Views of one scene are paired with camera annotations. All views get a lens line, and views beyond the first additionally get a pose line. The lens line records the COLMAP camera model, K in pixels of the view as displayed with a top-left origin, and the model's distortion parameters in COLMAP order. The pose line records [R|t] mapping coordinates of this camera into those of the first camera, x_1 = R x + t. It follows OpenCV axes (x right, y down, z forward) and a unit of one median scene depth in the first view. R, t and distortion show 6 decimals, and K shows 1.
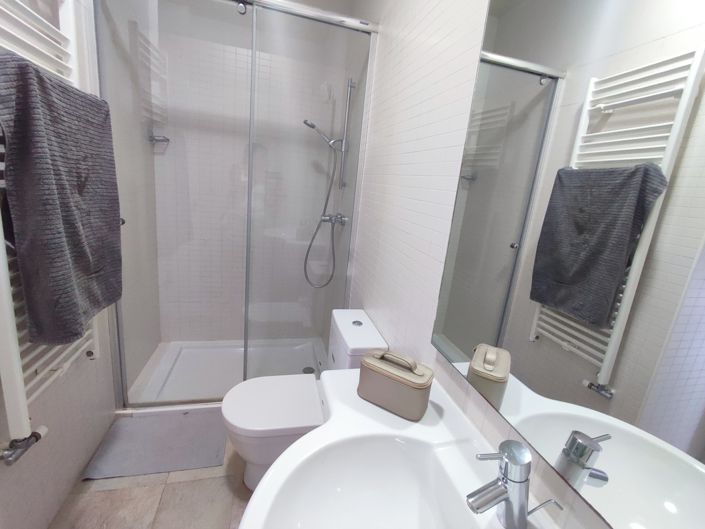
lens RADIAL K [[322.4, 0, 355.6], [0, 322.4, 263.0], [0, 0, 1]] dist [-0.004617, -0.002126]
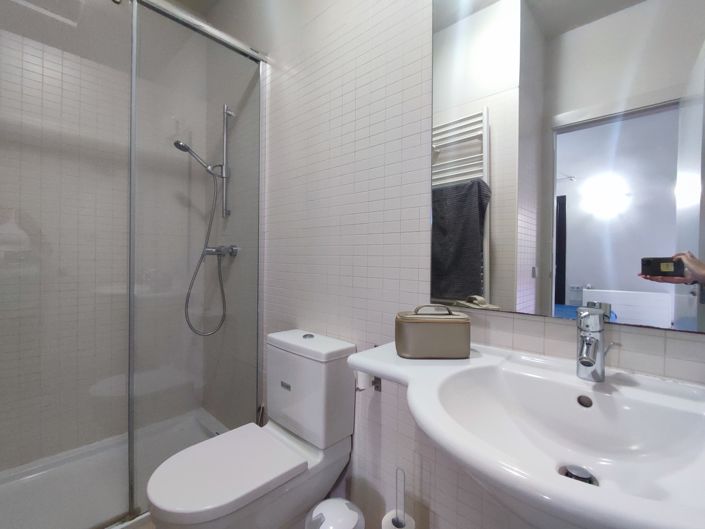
lens RADIAL K [[322.4, 0, 358.3], [0, 322.4, 263.9], [0, 0, 1]] dist [-0.004617, -0.002126]
pose [[0.837525, -0.101443, 0.536899, -0.318572], [0.202535, 0.970253, -0.132620, 0.127765], [-0.507475, 0.219814, 0.833157, 0.115315]]
